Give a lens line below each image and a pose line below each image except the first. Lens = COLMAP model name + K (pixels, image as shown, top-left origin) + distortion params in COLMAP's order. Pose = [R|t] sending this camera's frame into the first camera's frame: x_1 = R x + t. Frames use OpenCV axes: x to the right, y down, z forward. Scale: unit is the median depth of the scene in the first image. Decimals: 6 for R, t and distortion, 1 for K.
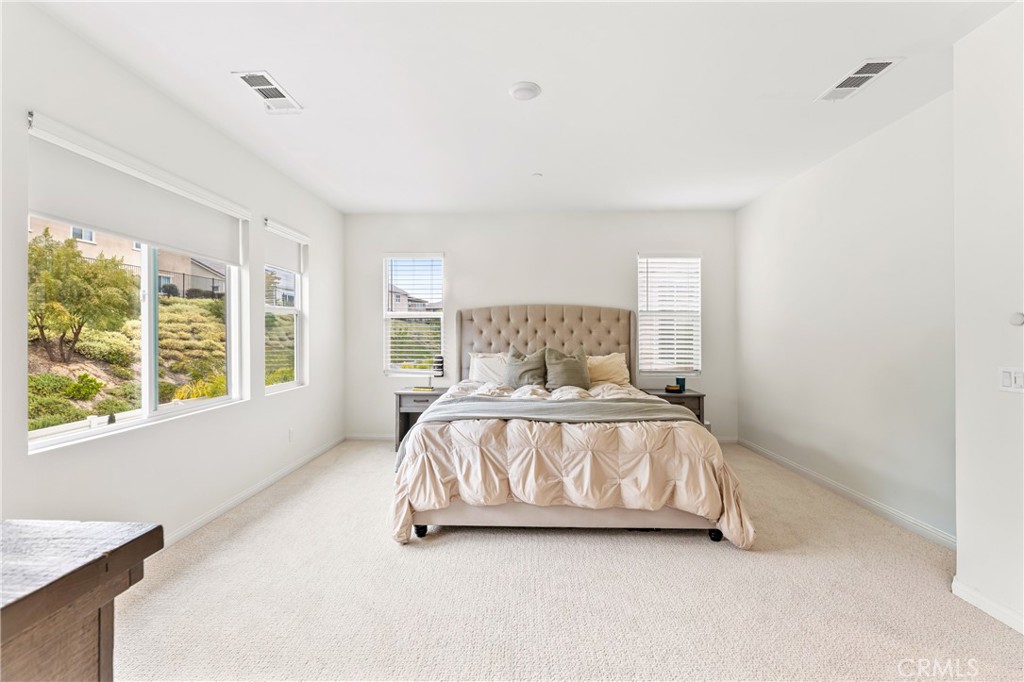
lens RADIAL K [[403.9, 0, 509.9], [0, 403.9, 333.4], [0, 0, 1]] dist [-0.001002, -0.000036]
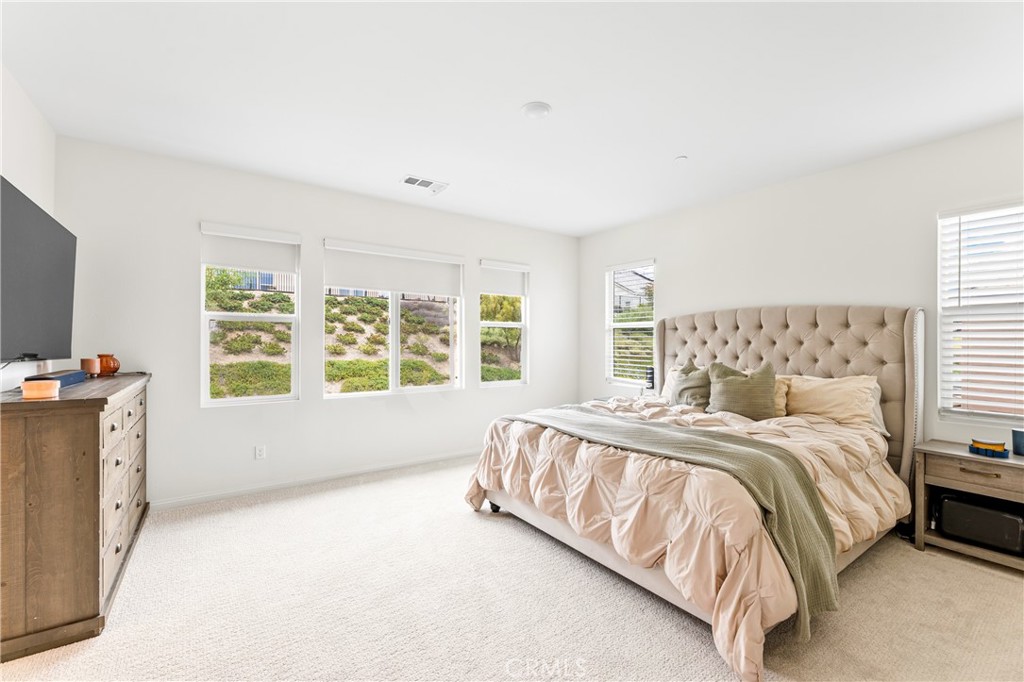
lens RADIAL K [[405.8, 0, 510.1], [0, 405.8, 343.1], [0, 0, 1]] dist [0.001400, 0.000174]
pose [[0.637462, 0.006598, -0.770454, 0.430163], [-0.005417, 0.999977, 0.004082, -0.004080], [0.770463, 0.001571, 0.637483, 0.151861]]
